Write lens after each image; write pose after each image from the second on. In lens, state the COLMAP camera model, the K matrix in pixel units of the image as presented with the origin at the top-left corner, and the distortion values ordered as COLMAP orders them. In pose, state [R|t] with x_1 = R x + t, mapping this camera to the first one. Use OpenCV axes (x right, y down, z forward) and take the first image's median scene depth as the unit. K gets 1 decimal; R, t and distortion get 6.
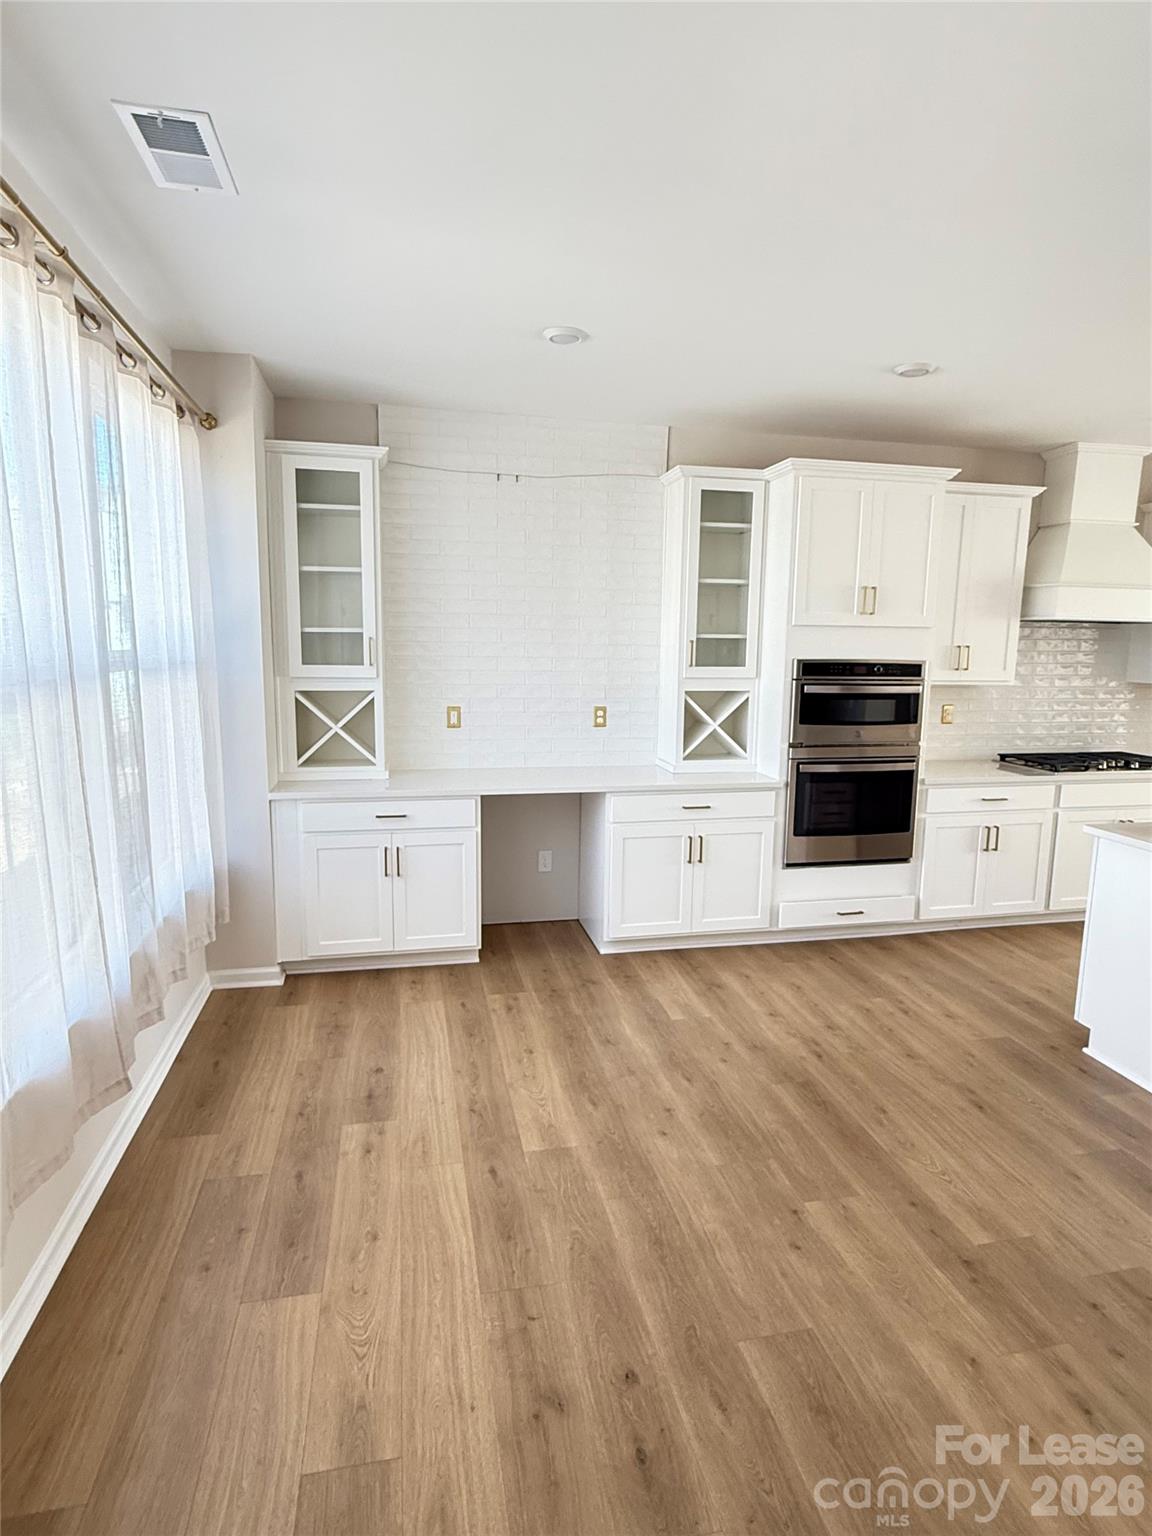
lens RADIAL K [[834.3, 0, 581.6], [0, 834.3, 764.4], [0, 0, 1]] dist [-0.003477, 0.002876]
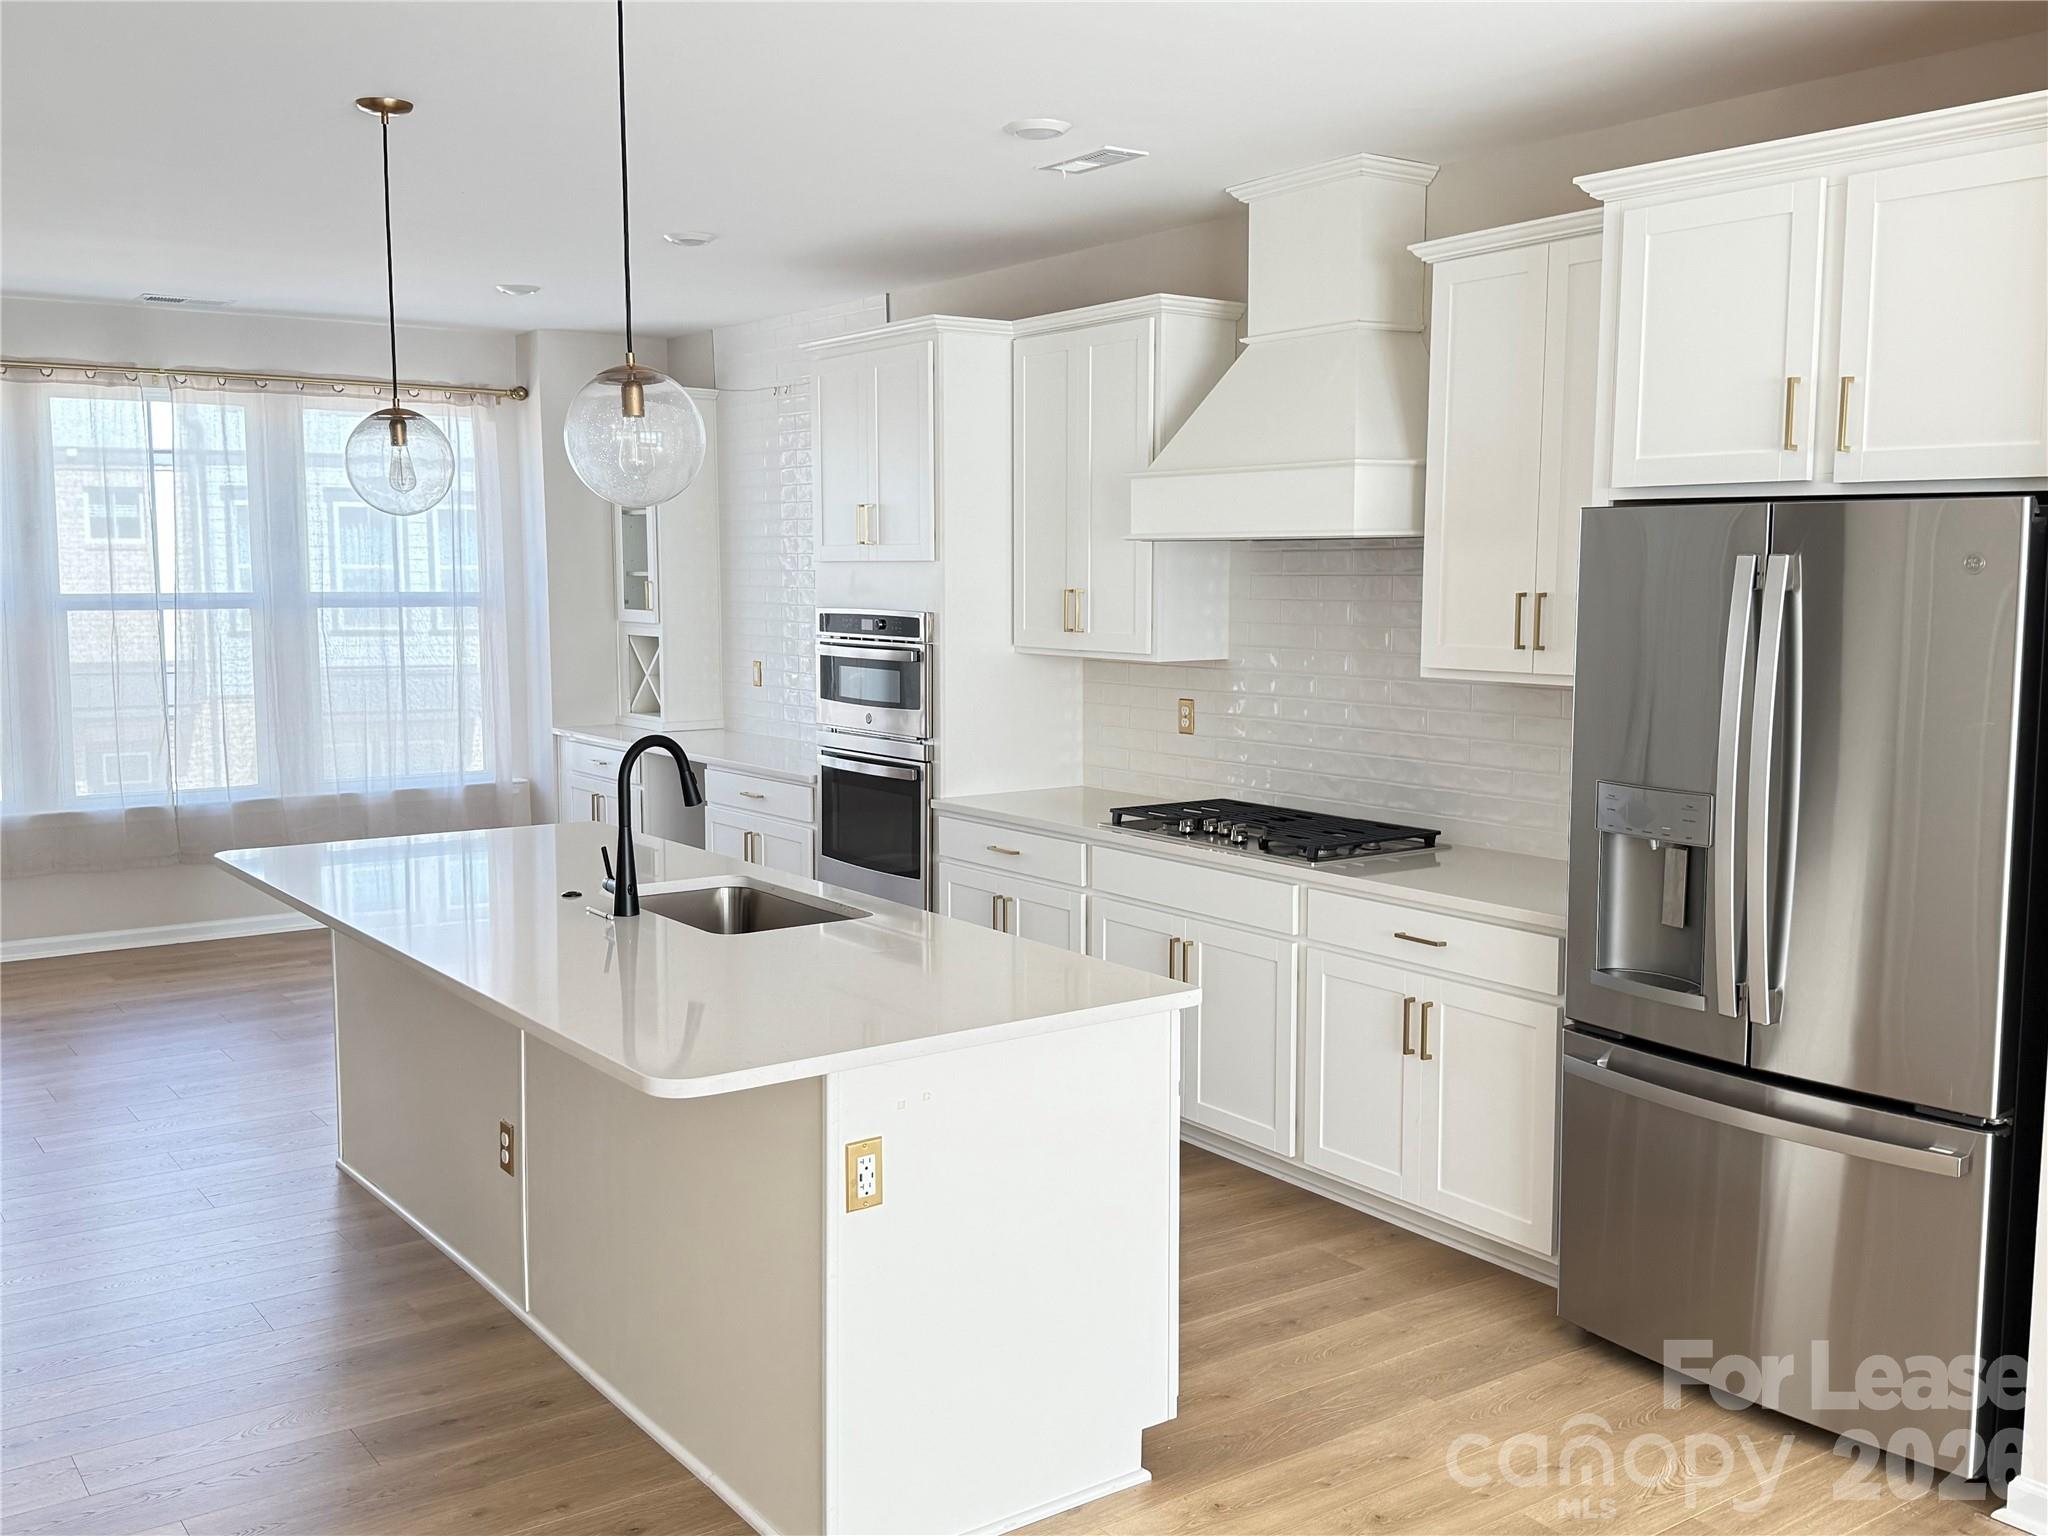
lens RADIAL K [[1916.8, 0, 1013.8], [0, 1916.8, 761.1], [0, 0, 1]] dist [0.071211, 0.000000]
pose [[0.391037, 0.077915, -0.917071, 1.709656], [-0.134410, 0.990562, 0.026846, -0.056474], [0.910507, 0.112766, 0.397819, 0.466306]]
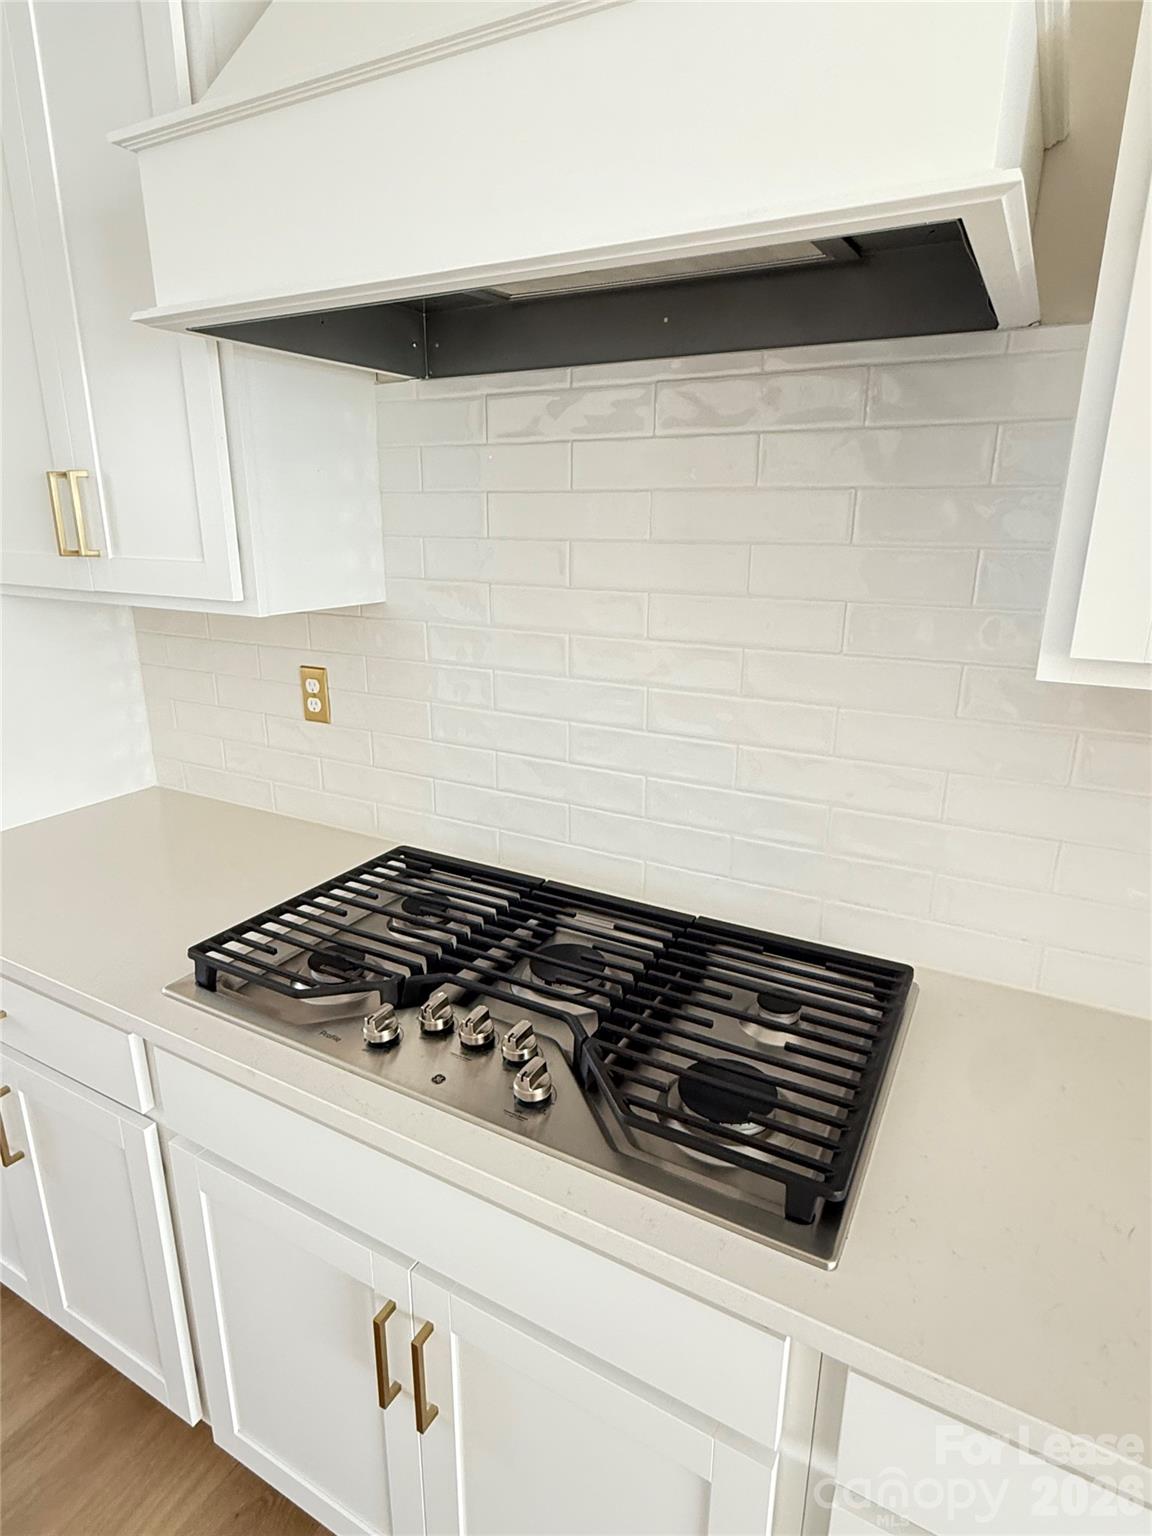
lens RADIAL K [[834.3, 0, 586.5], [0, 834.3, 766.3], [0, 0, 1]] dist [-0.003477, 0.002876]
pose [[0.756379, 0.177213, -0.629672, 0.825145], [-0.096783, 0.982328, 0.160205, -0.107870], [0.646934, -0.060234, 0.760163, 0.916734]]
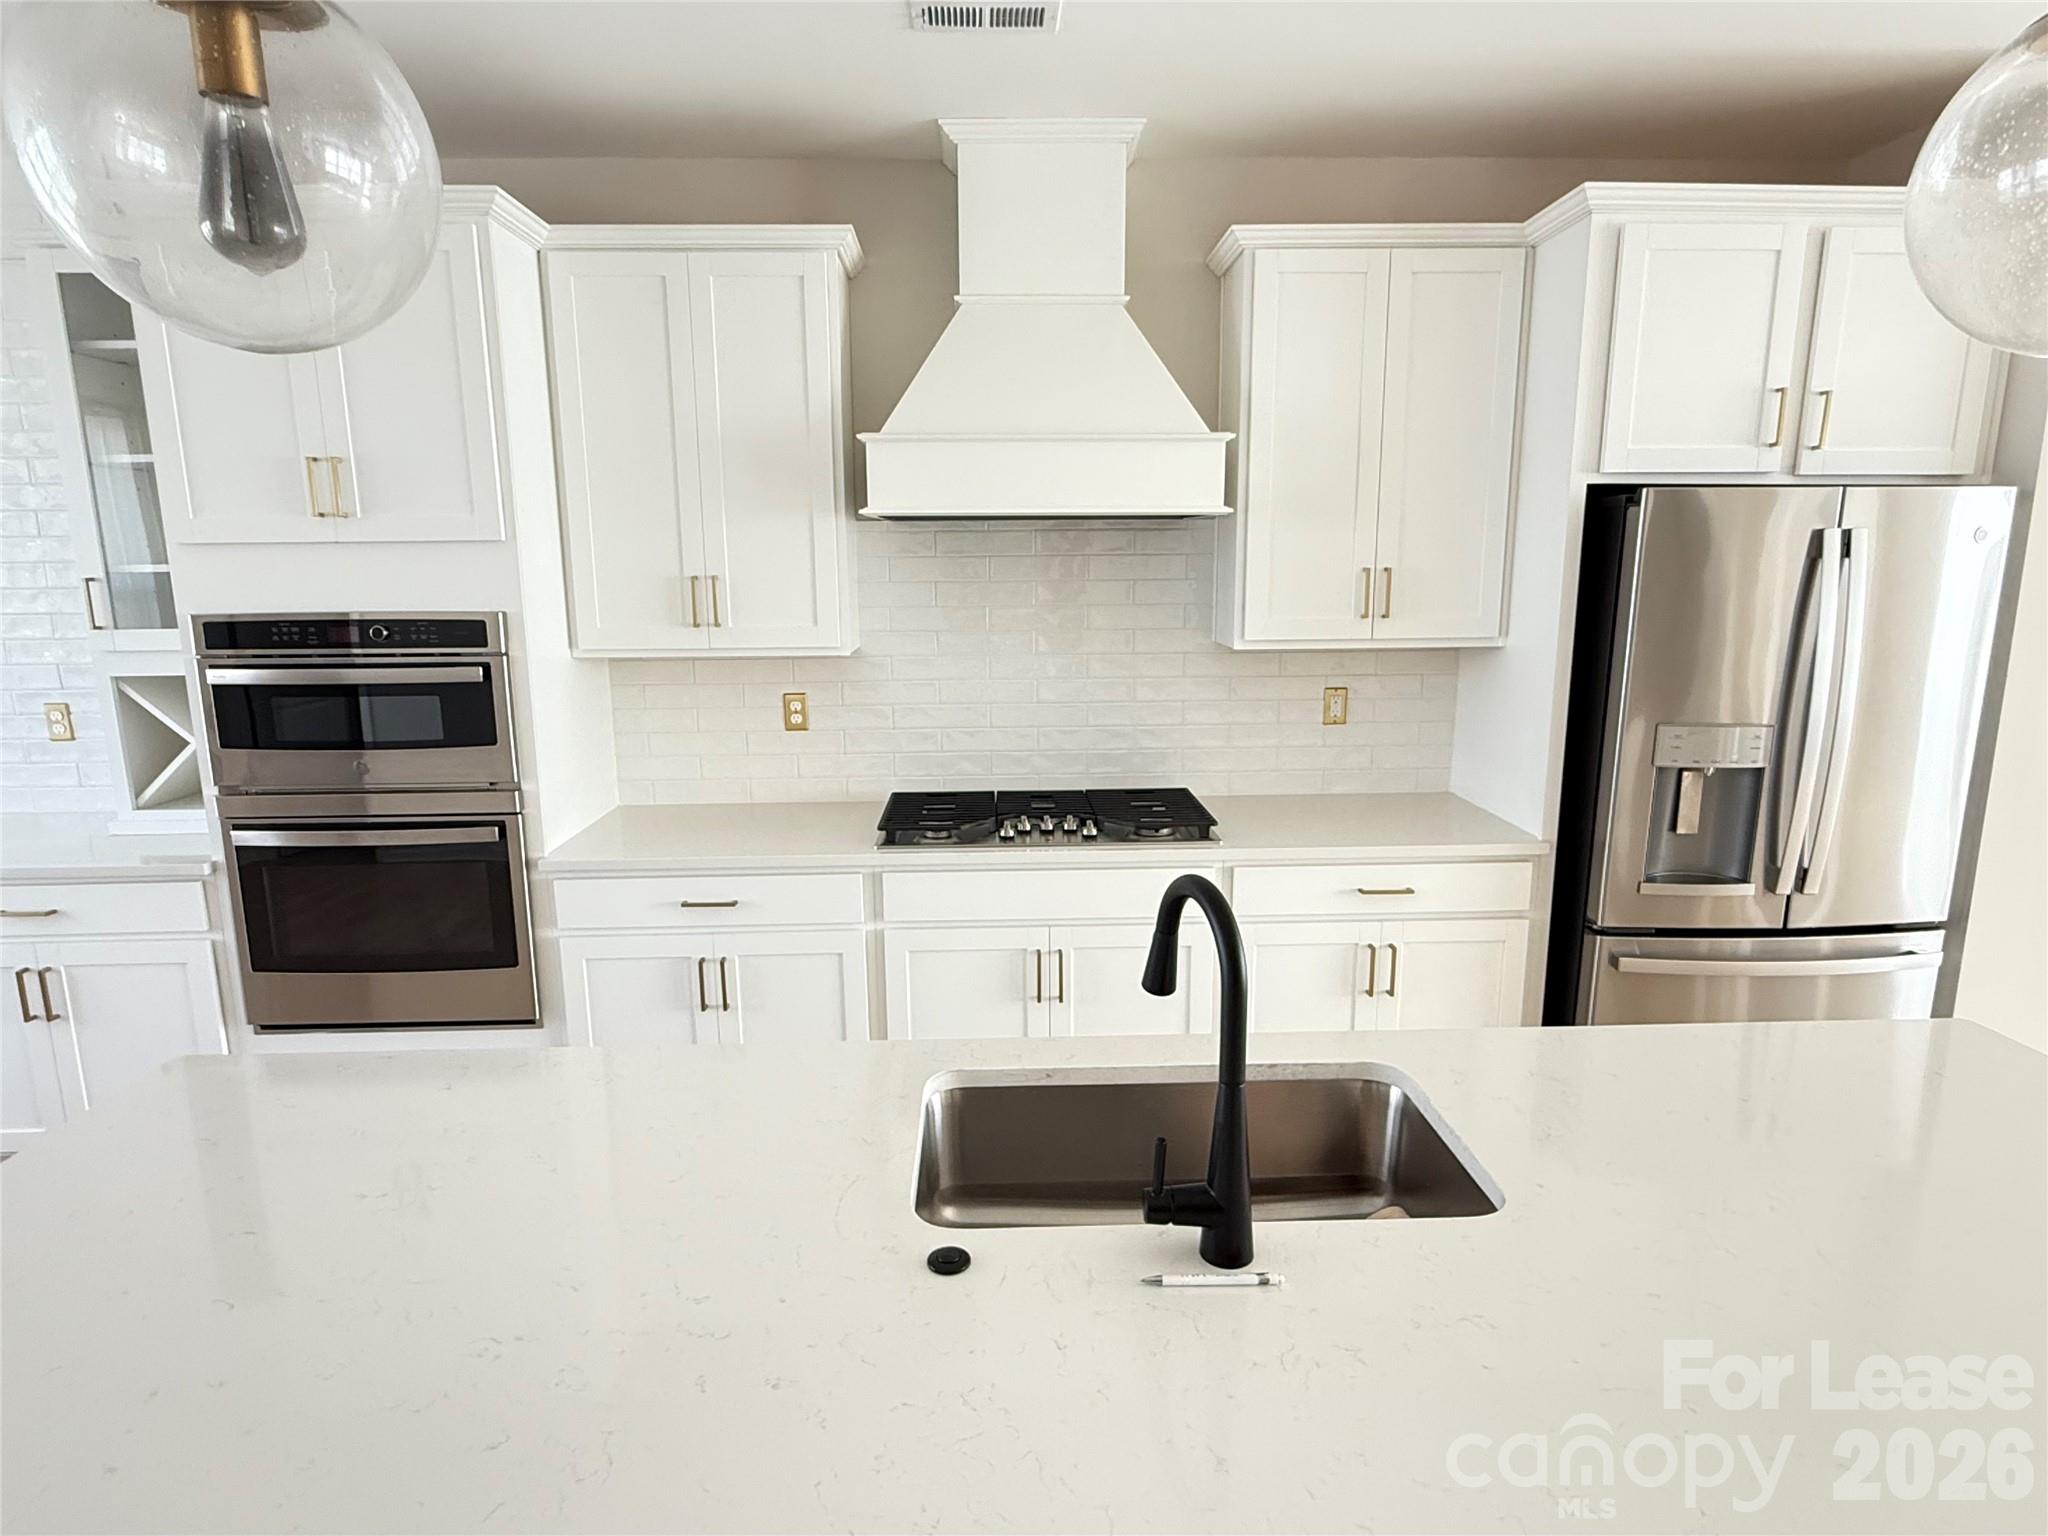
lens RADIAL K [[1112.3, 0, 1027.2], [0, 1112.3, 766.9], [0, 0, 1]] dist [-0.003477, 0.002876]
pose [[0.983775, 0.008783, -0.179193, 0.780898], [-0.003365, 0.999529, 0.030514, -0.054421], [0.179377, -0.029416, 0.983341, 0.415830]]
